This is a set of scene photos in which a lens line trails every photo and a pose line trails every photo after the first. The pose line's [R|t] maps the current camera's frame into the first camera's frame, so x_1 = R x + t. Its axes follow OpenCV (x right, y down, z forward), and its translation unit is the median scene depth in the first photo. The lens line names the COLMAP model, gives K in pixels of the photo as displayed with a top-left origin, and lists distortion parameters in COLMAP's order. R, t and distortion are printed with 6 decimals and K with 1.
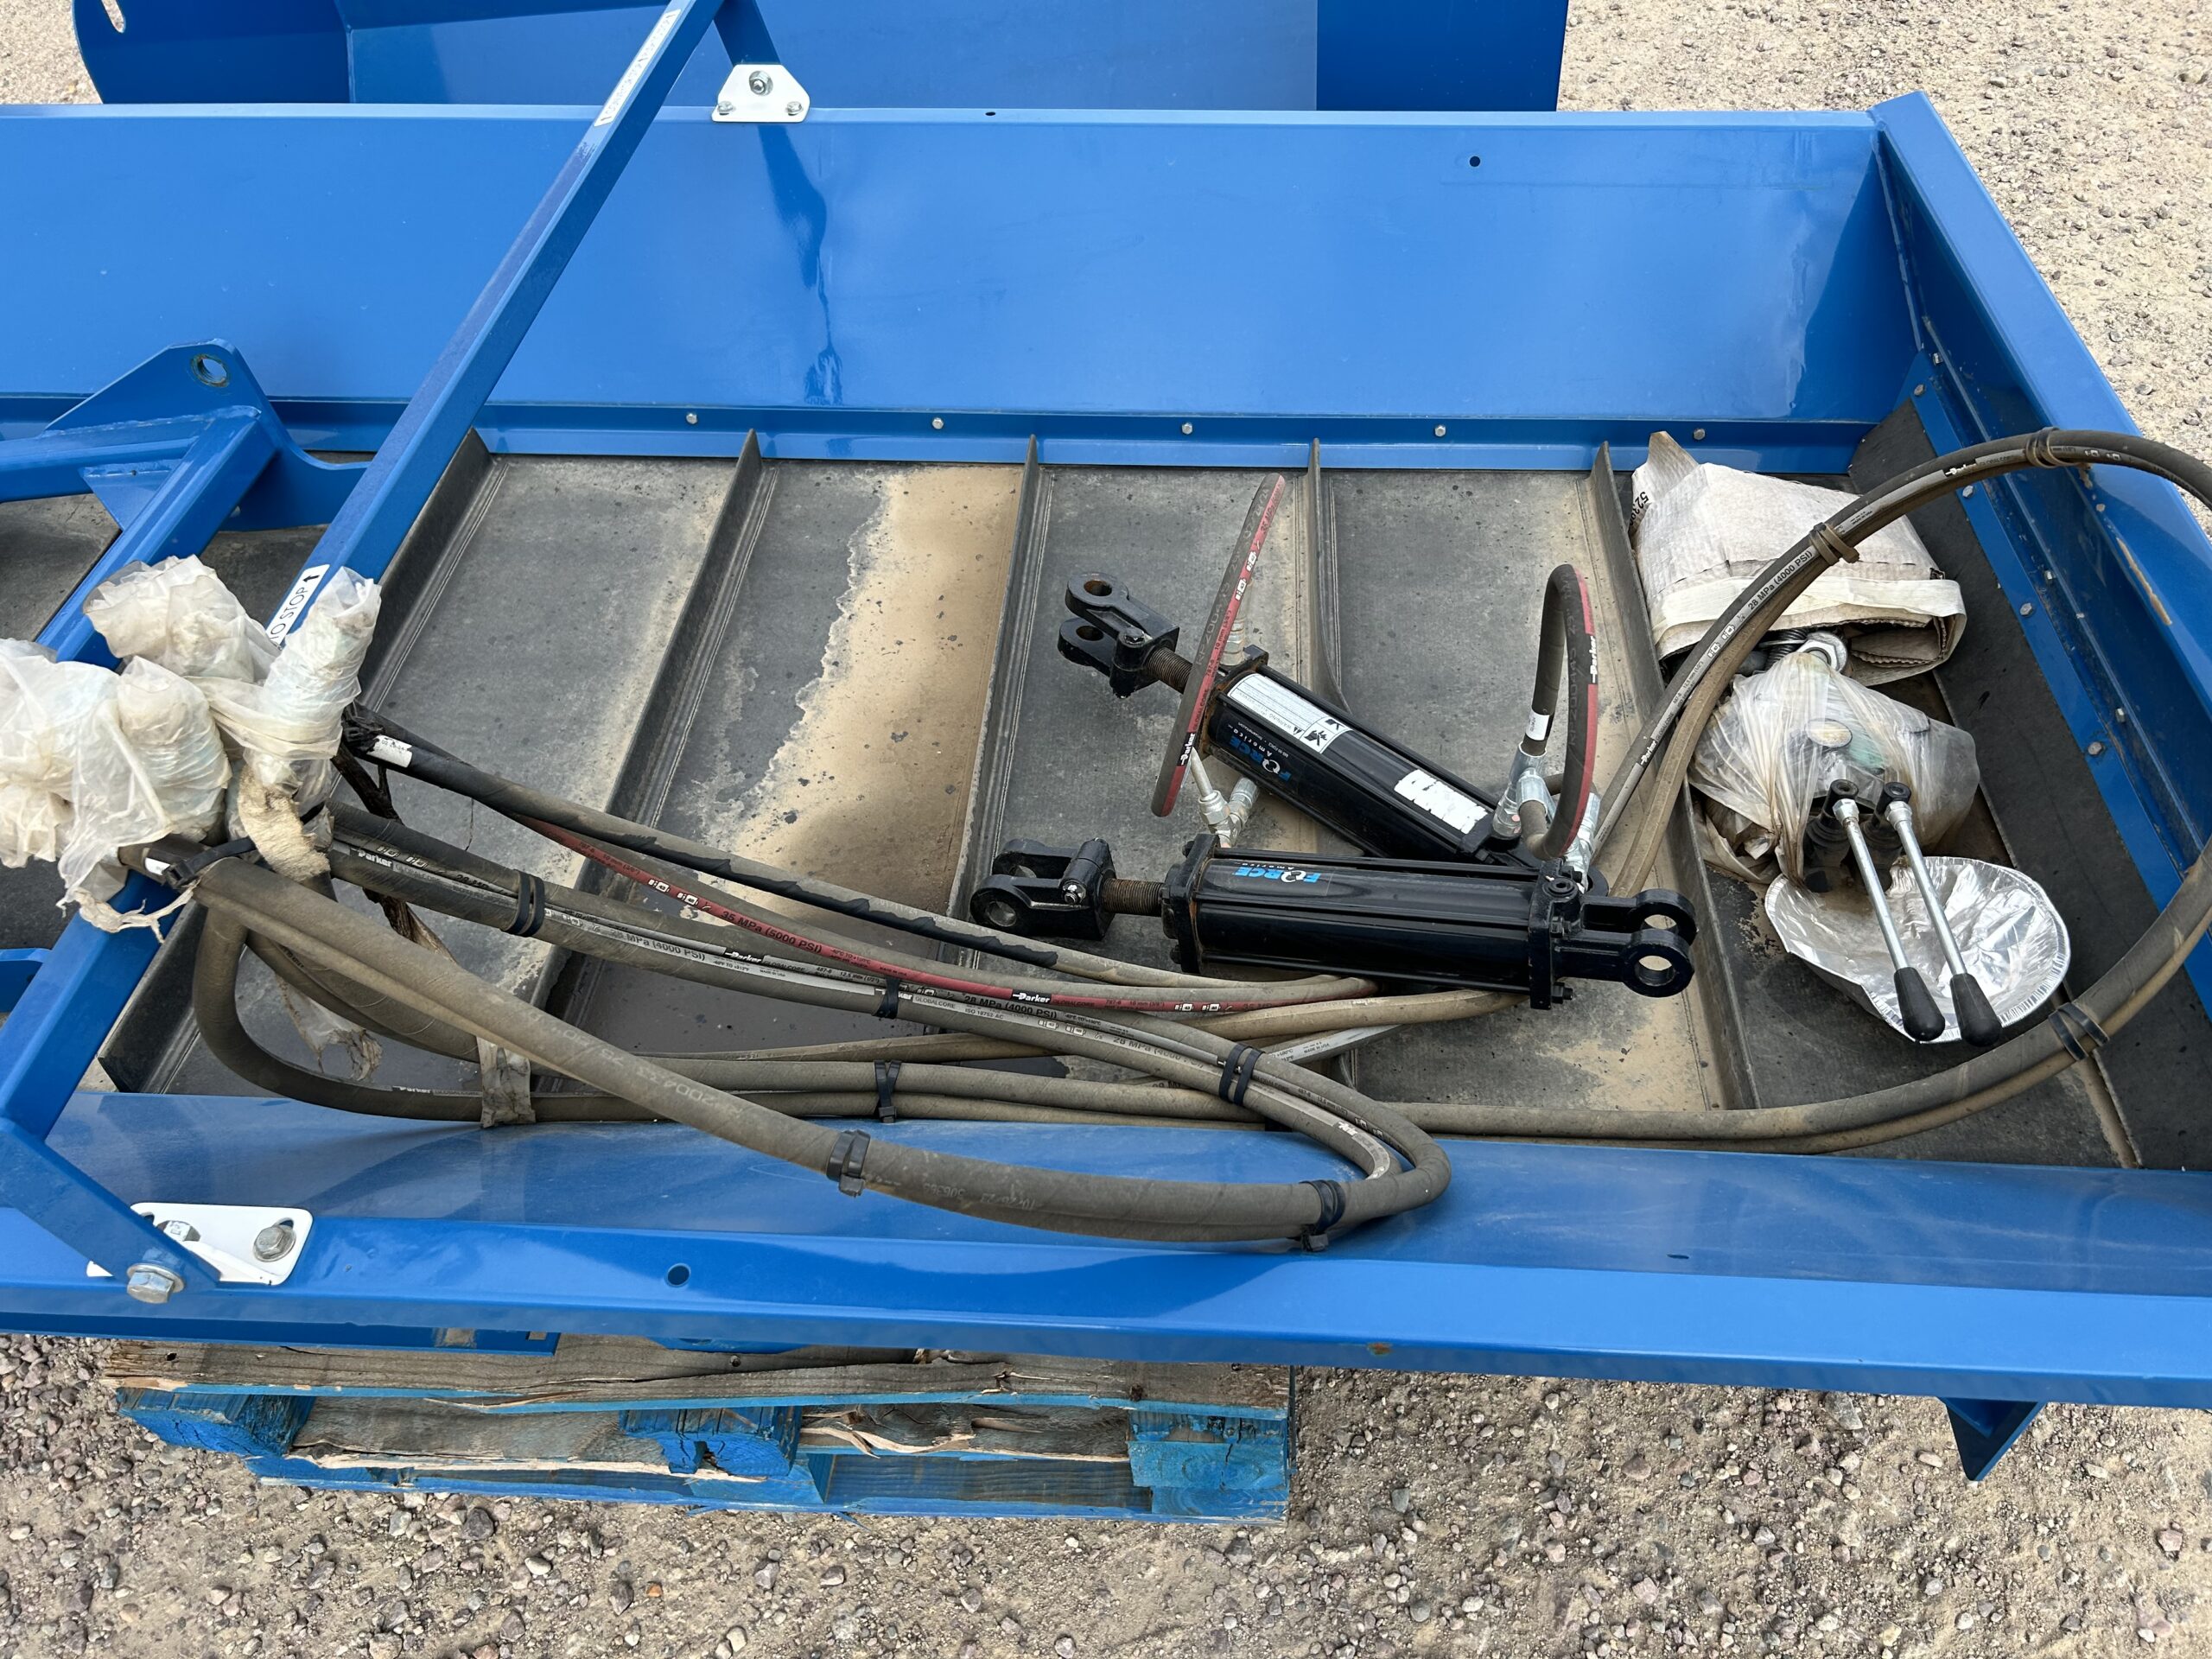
lens RADIAL K [[1695.0, 0, 1106.0], [0, 1695.0, 829.5], [0, 0, 1]] dist [-0.003926, -0.007179]
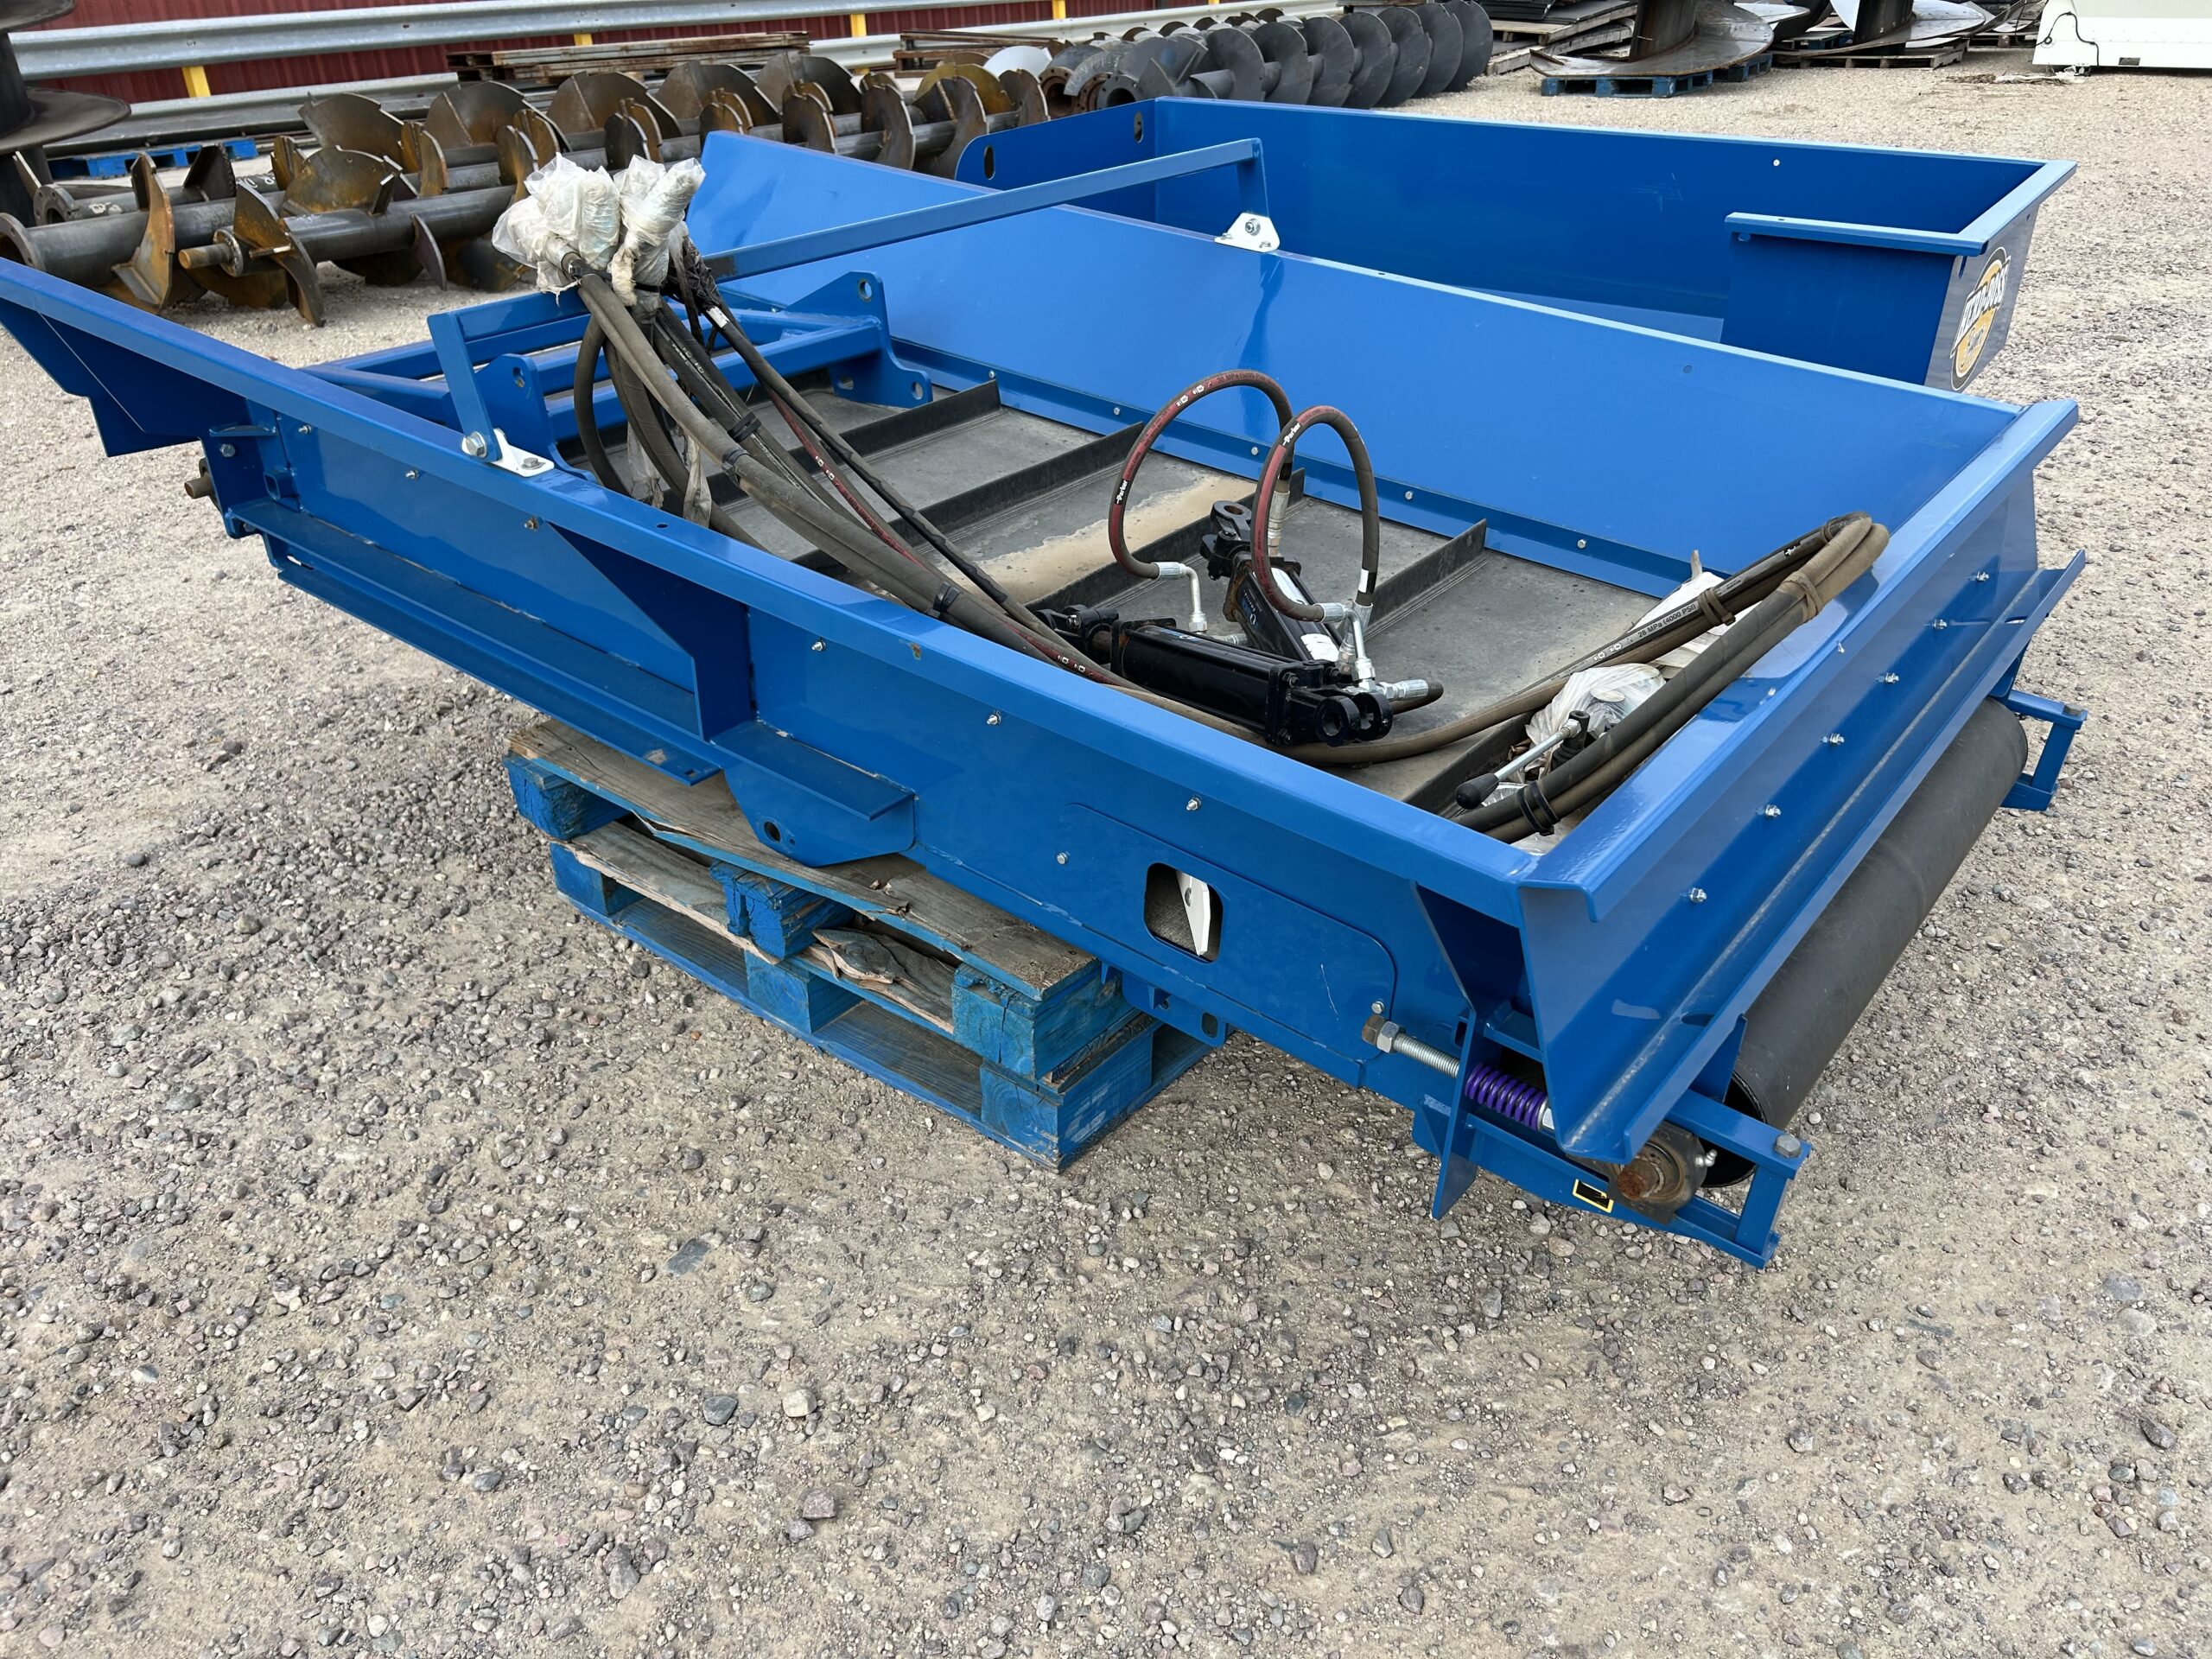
lens RADIAL K [[1669.1, 0, 1106.0], [0, 1669.1, 829.5], [0, 0, 1]] dist [0.036814, -0.001726]
pose [[0.820366, 0.347307, -0.454287, 0.599206], [-0.448434, 0.883682, -0.134214, 0.313805], [0.354832, 0.313823, 0.880687, -0.201589]]
